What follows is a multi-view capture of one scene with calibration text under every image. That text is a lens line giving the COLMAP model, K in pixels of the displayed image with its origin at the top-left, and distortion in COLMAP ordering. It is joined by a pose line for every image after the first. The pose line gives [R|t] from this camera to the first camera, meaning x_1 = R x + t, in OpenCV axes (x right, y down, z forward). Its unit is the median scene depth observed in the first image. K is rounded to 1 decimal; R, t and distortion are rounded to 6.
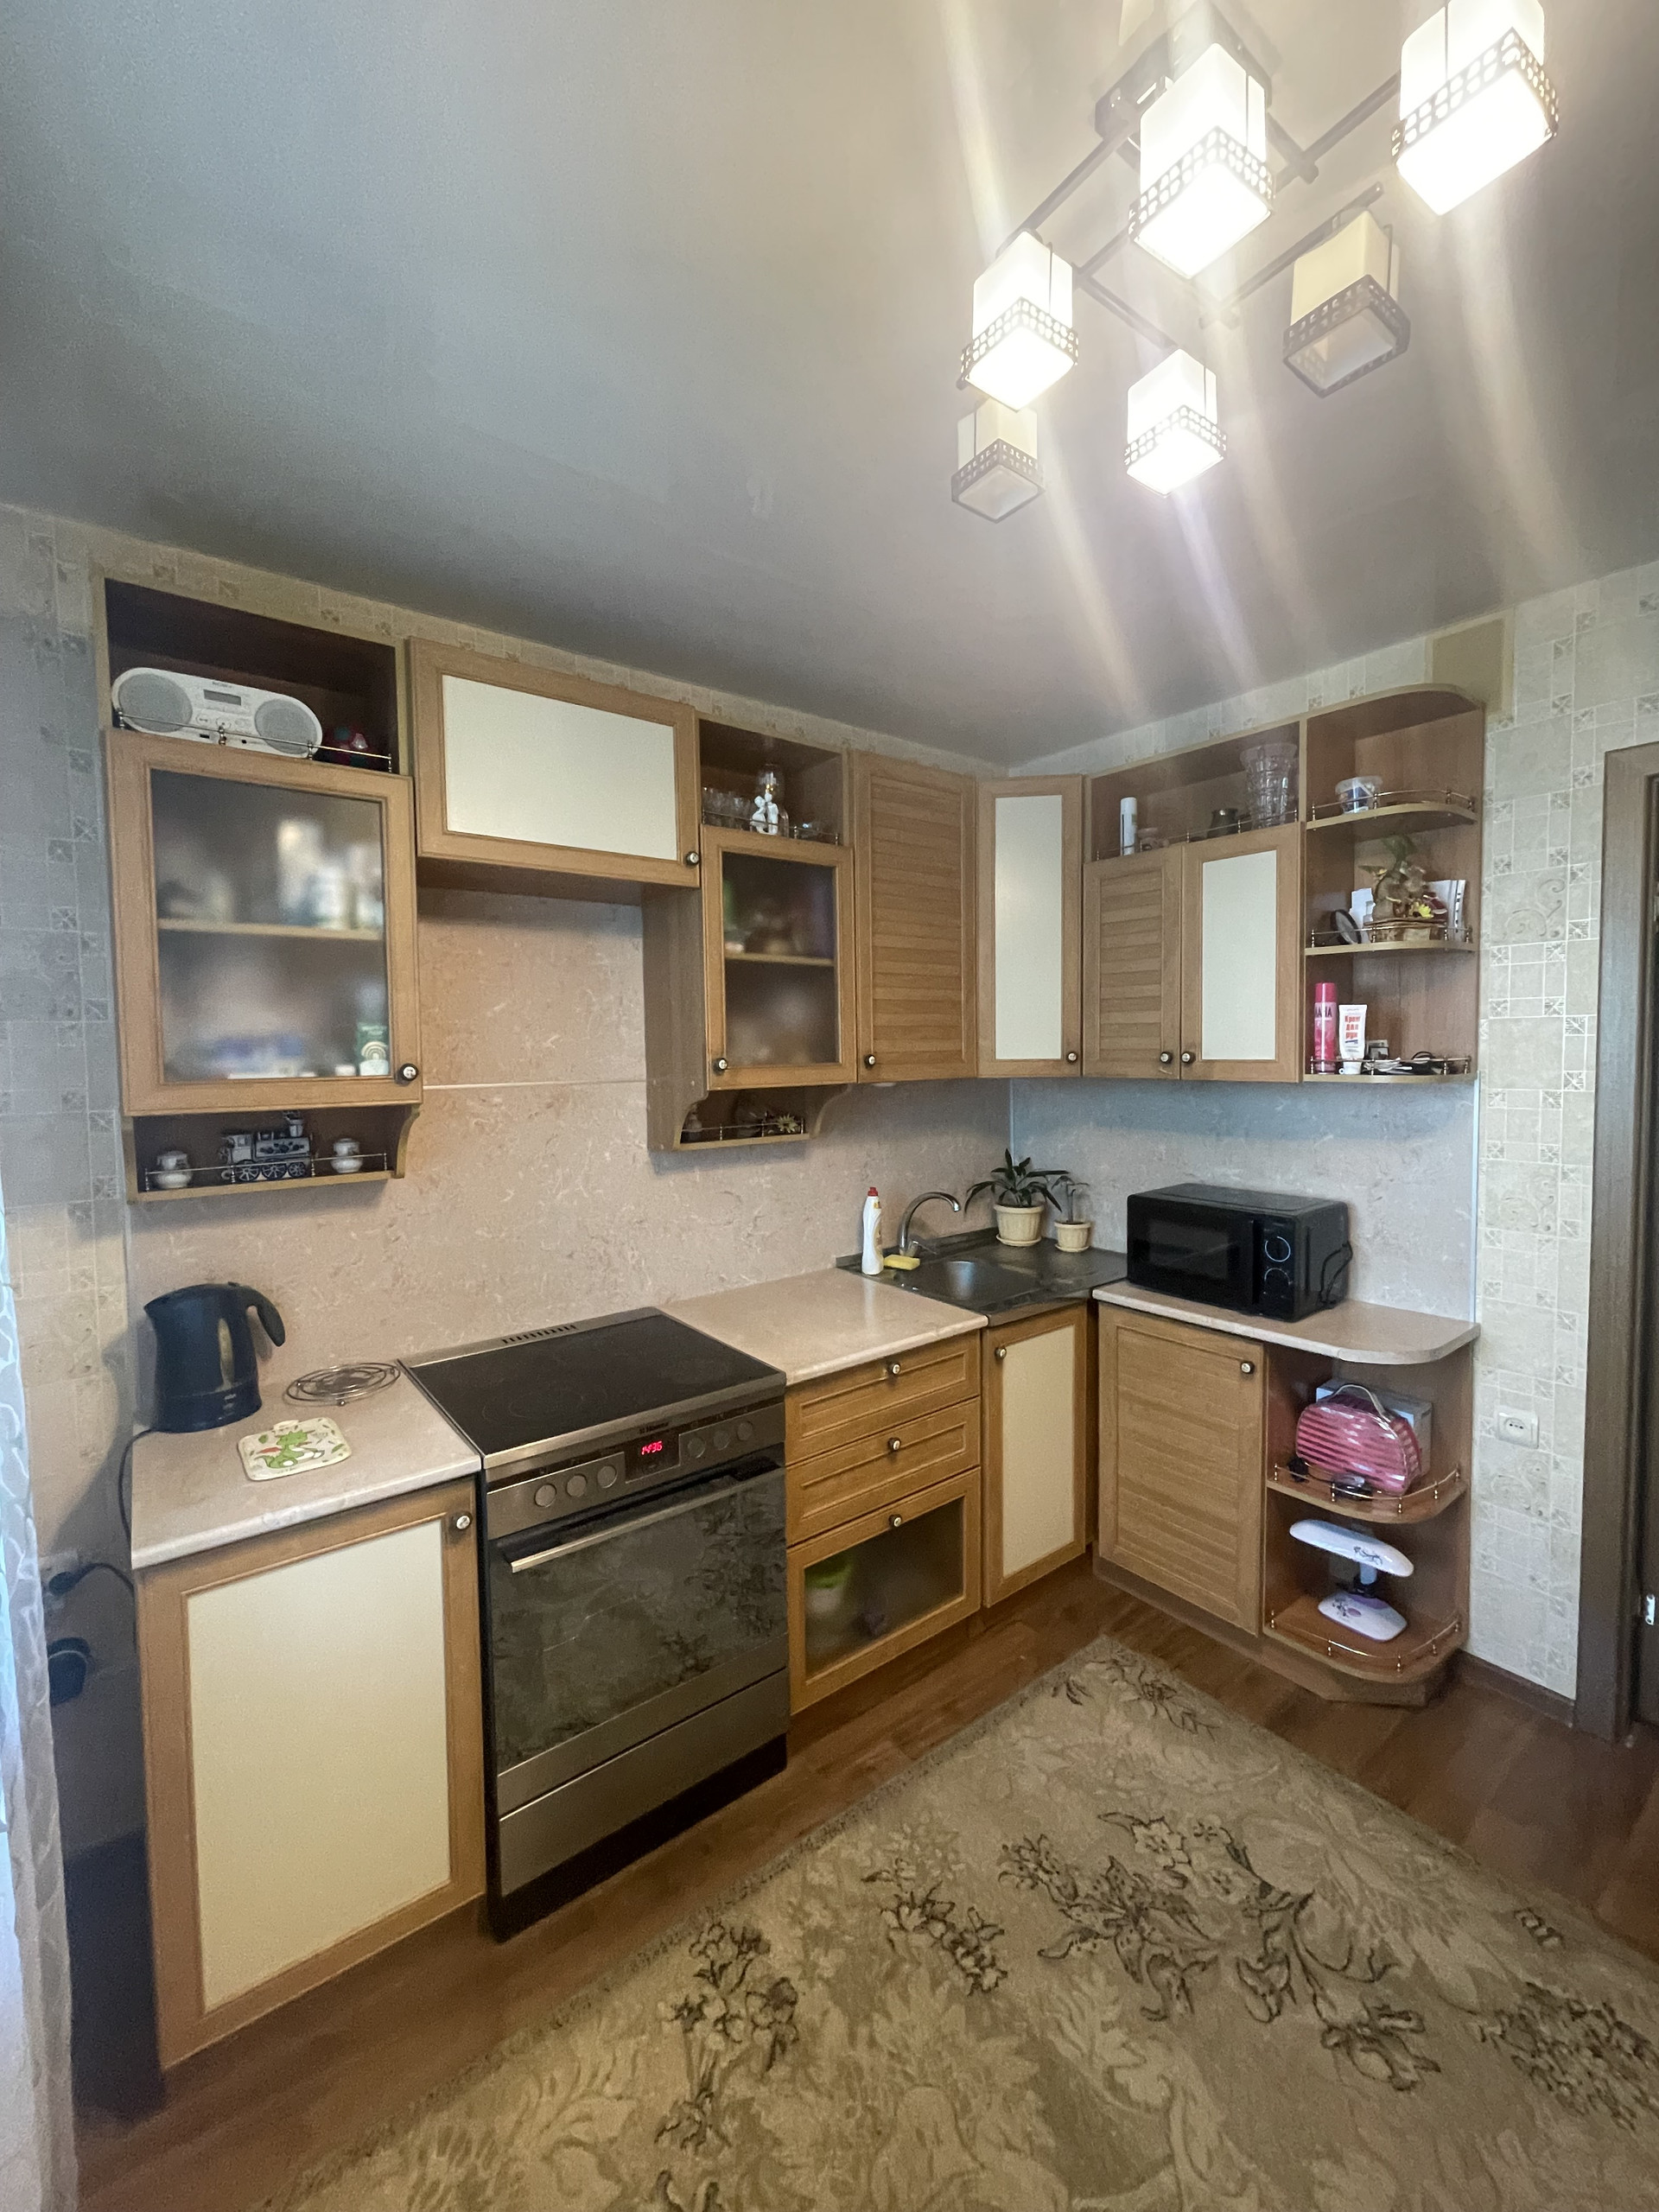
lens RADIAL K [[882.2, 0, 817.9], [0, 882.2, 1092.1], [0, 0, 1]] dist [-0.009342, -0.000582]
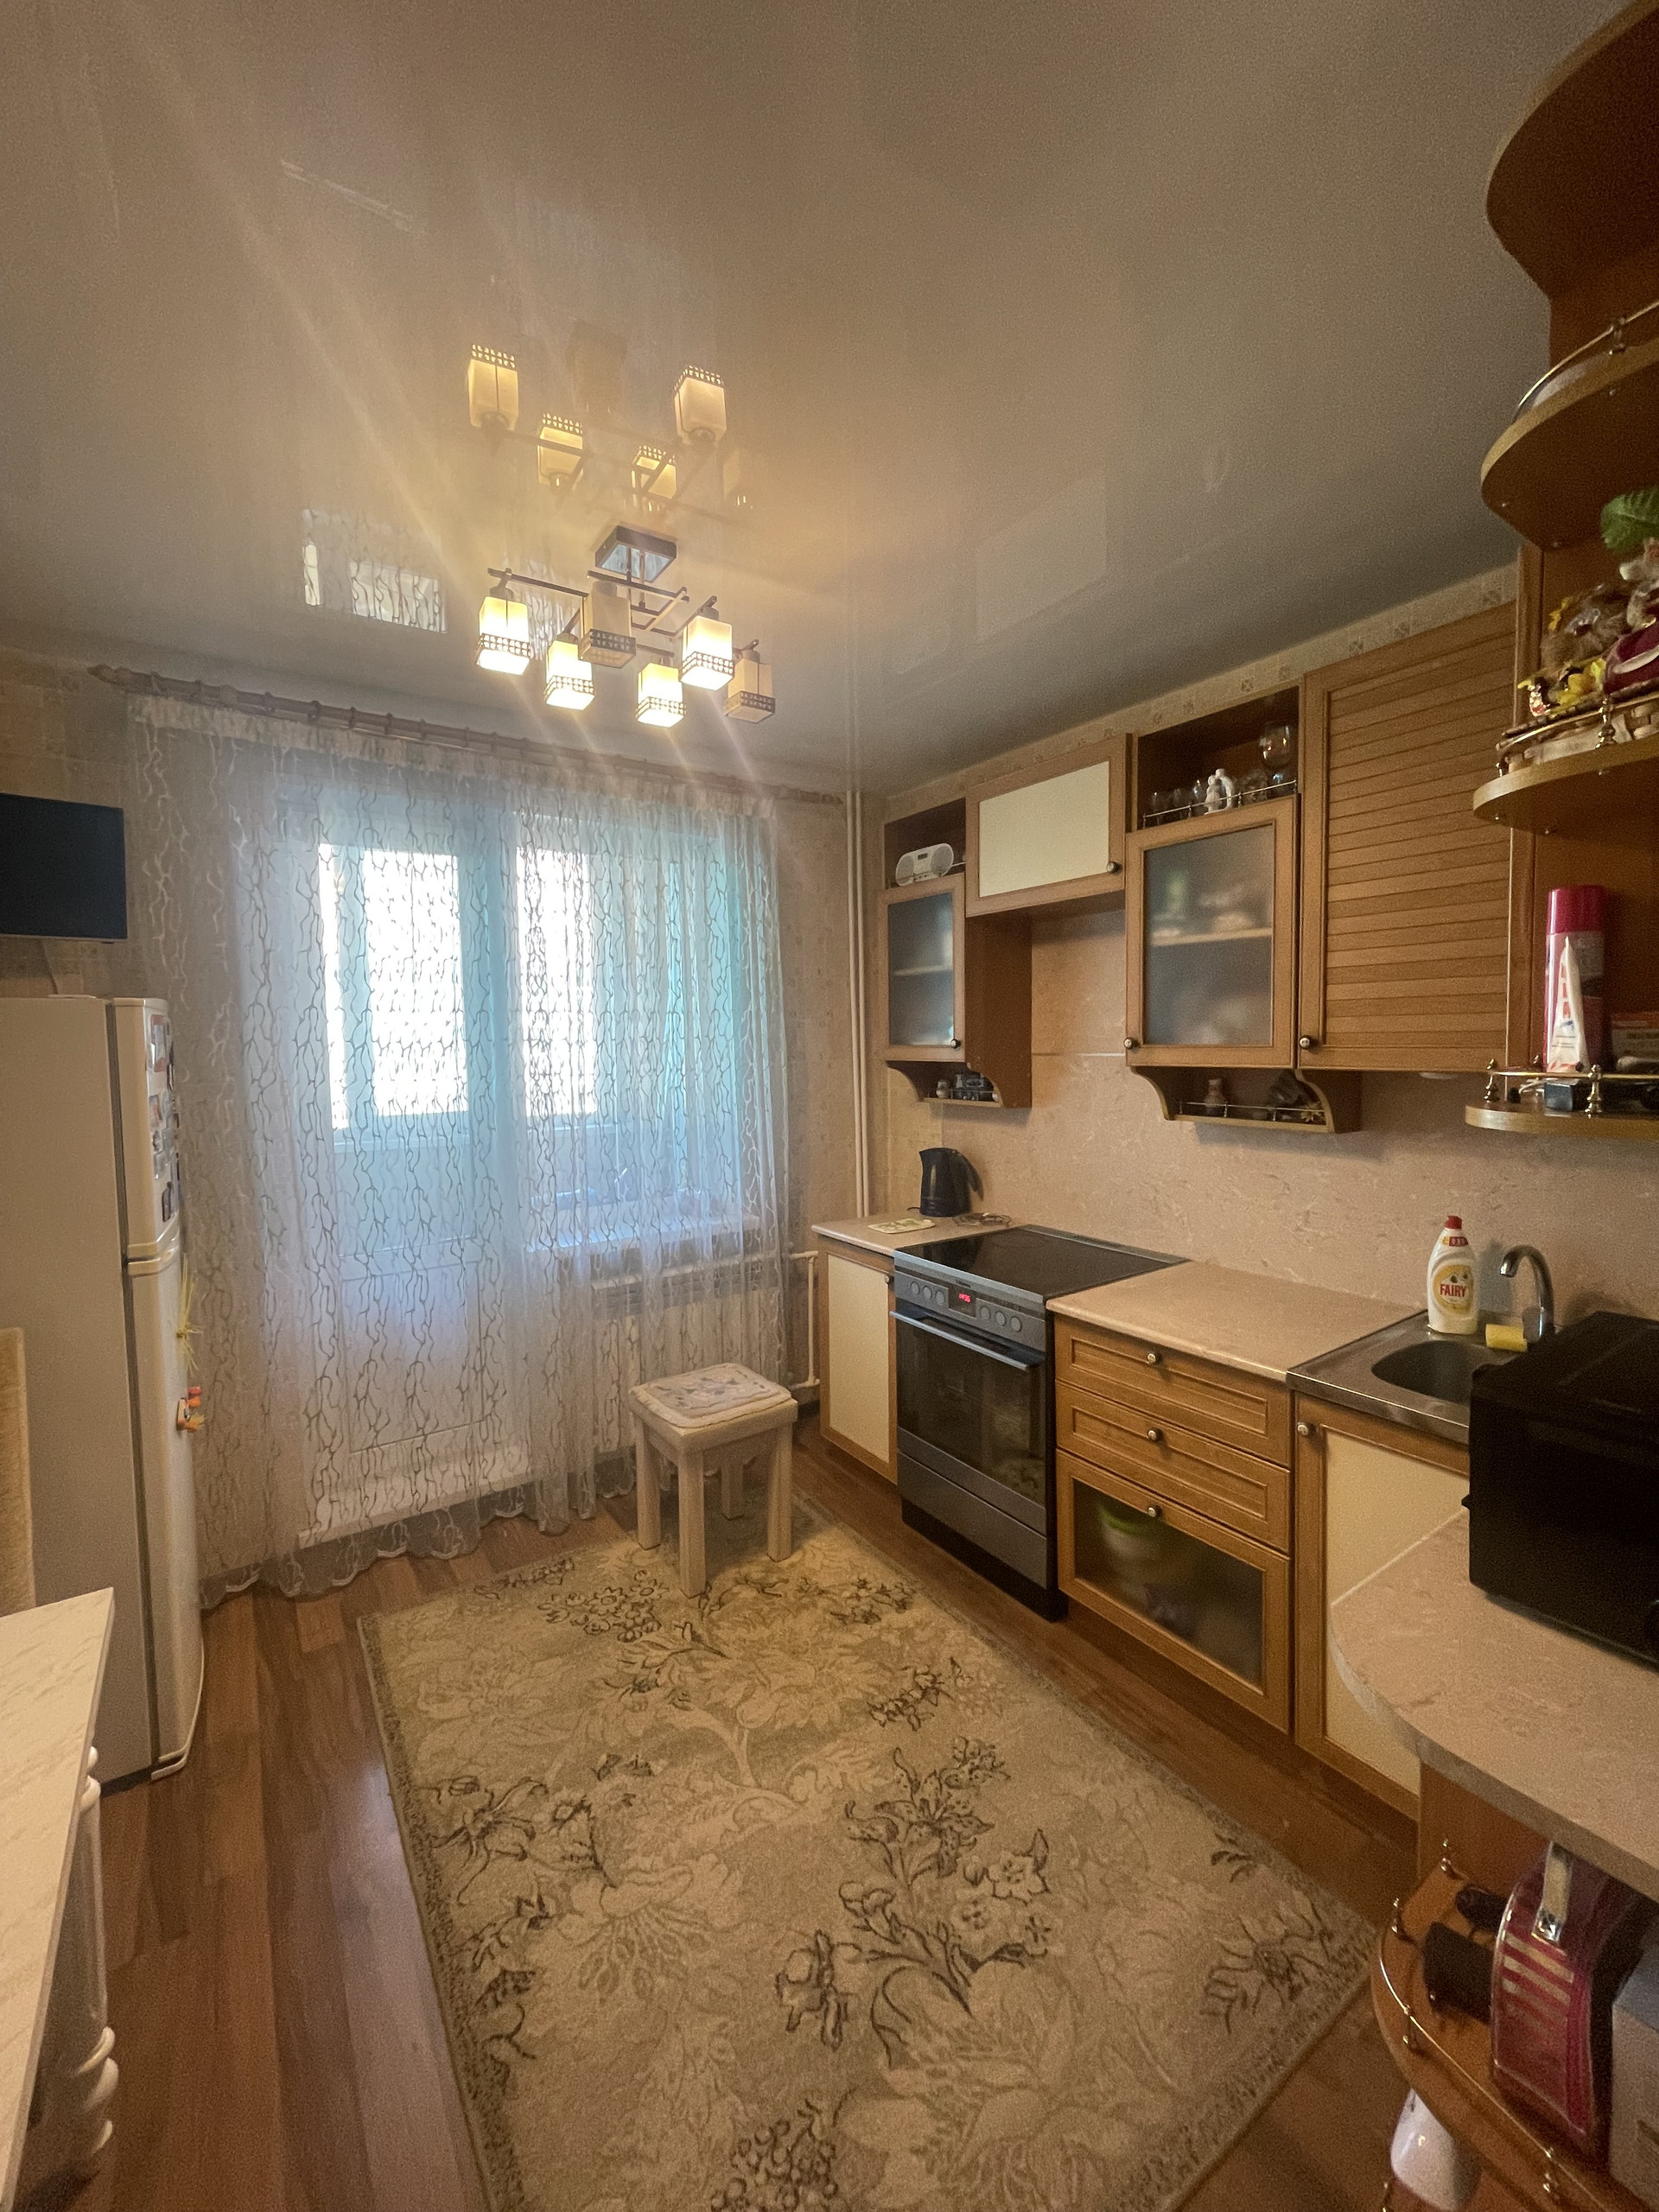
lens RADIAL K [[891.8, 0, 819.6], [0, 891.8, 1088.7], [0, 0, 1]] dist [-0.007116, 0.000250]
pose [[-0.056655, 0.076635, -0.995448, 1.419177], [-0.029306, 0.996492, 0.078383, -0.068703], [0.997964, 0.033614, -0.054210, 0.887794]]
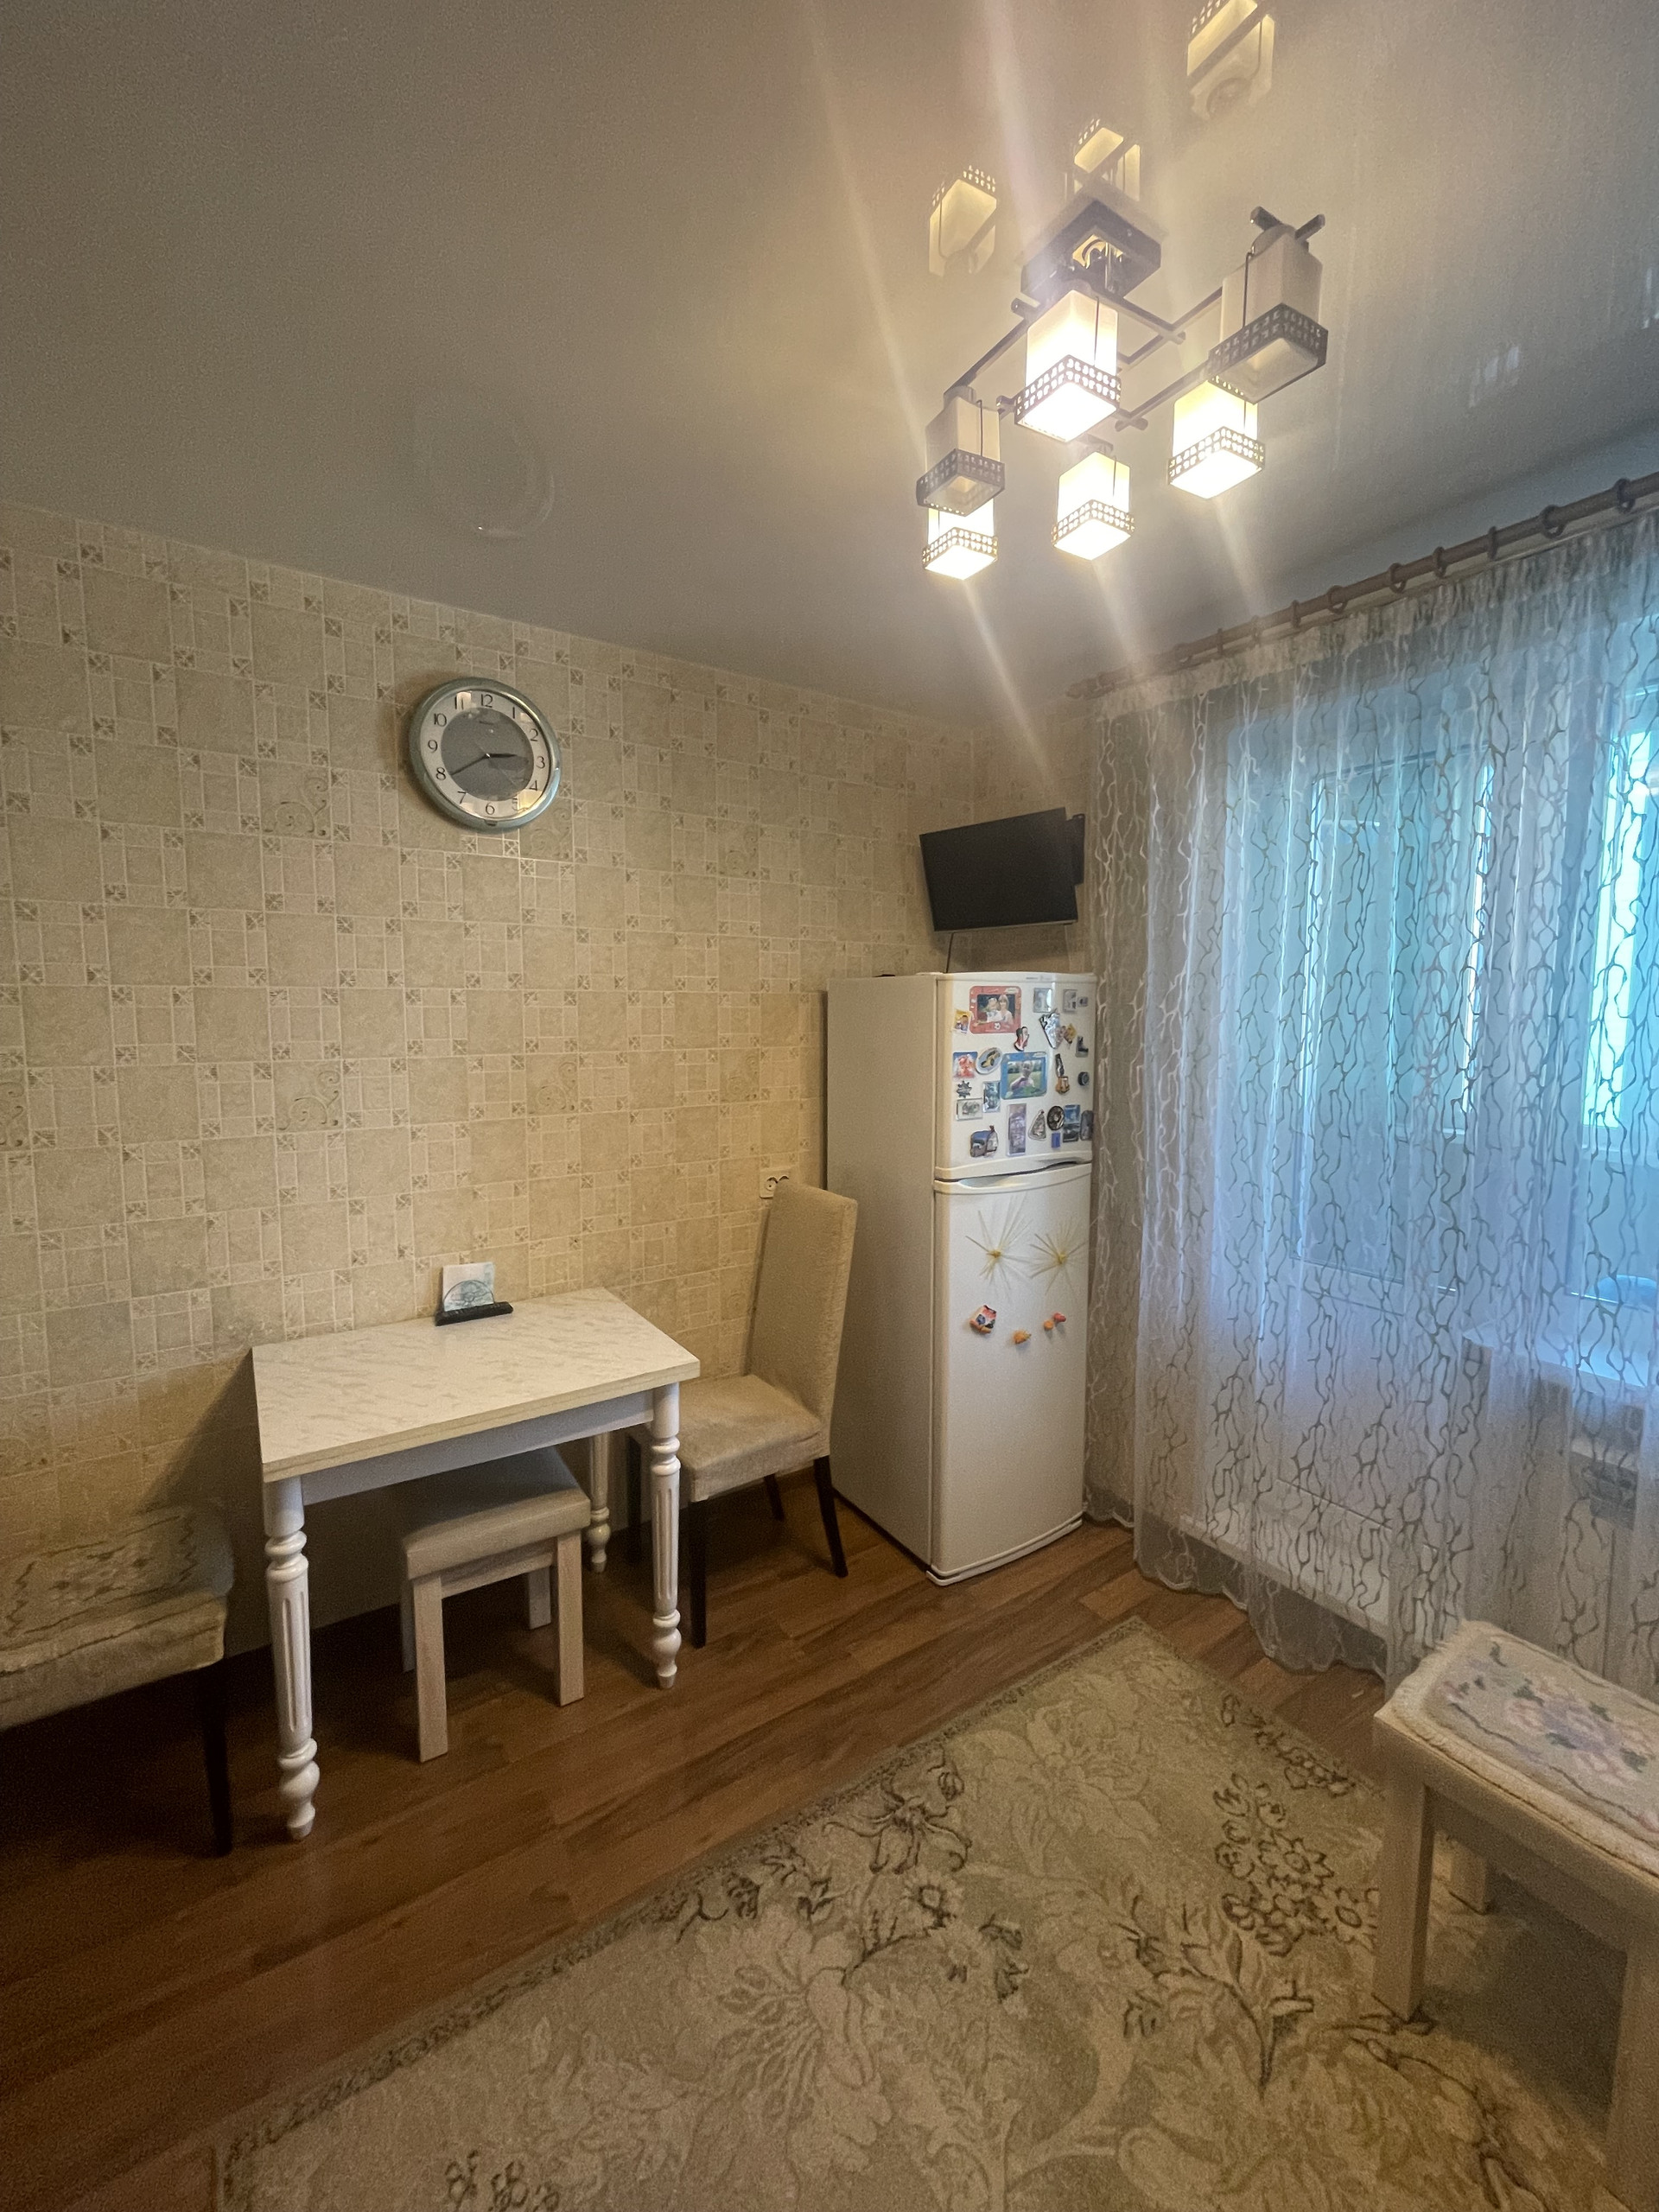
lens RADIAL K [[882.2, 0, 817.9], [0, 882.2, 1092.1], [0, 0, 1]] dist [-0.009342, -0.000582]
pose [[-0.997449, 0.008428, 0.070890, 0.418282], [0.018081, 0.990455, 0.136648, -0.076667], [-0.069062, 0.137581, -0.988080, 1.388216]]
